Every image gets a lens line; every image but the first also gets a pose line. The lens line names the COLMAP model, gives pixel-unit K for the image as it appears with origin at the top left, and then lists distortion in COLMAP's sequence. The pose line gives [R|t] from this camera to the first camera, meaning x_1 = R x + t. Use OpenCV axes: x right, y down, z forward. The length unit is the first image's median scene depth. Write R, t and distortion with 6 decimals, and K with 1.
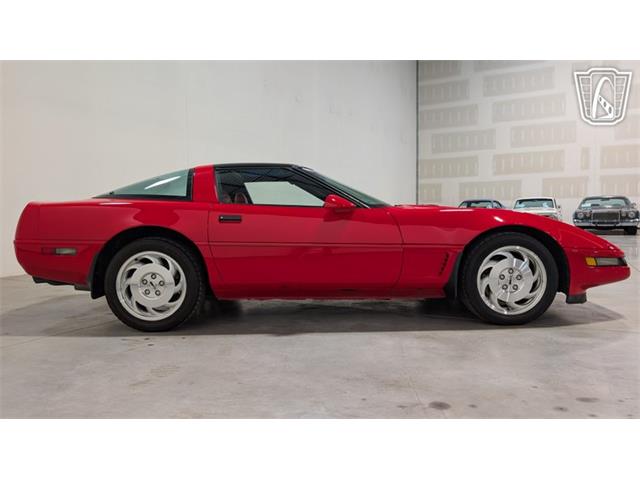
lens RADIAL K [[508.2, 0, 320.0], [0, 508.2, 240.0], [0, 0, 1]] dist [0.006441, 0.004052]
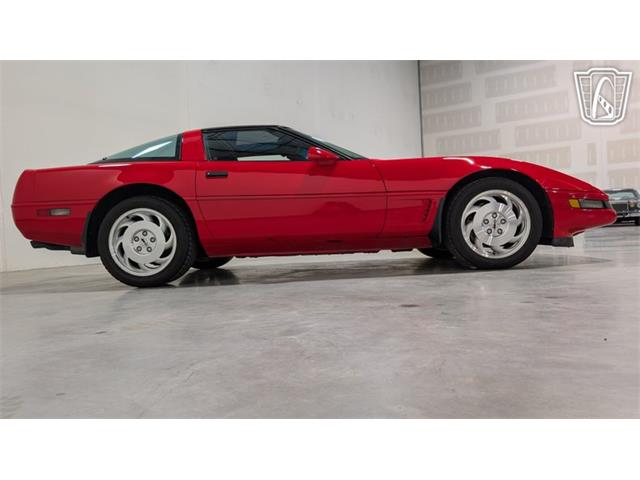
lens RADIAL K [[508.2, 0, 320.0], [0, 508.2, 240.0], [0, 0, 1]] dist [0.006441, 0.004052]
pose [[0.999078, -0.035325, -0.024407, 0.049288], [0.034519, 0.998869, -0.032687, 0.125433], [0.025534, 0.031815, 0.999168, -0.017316]]
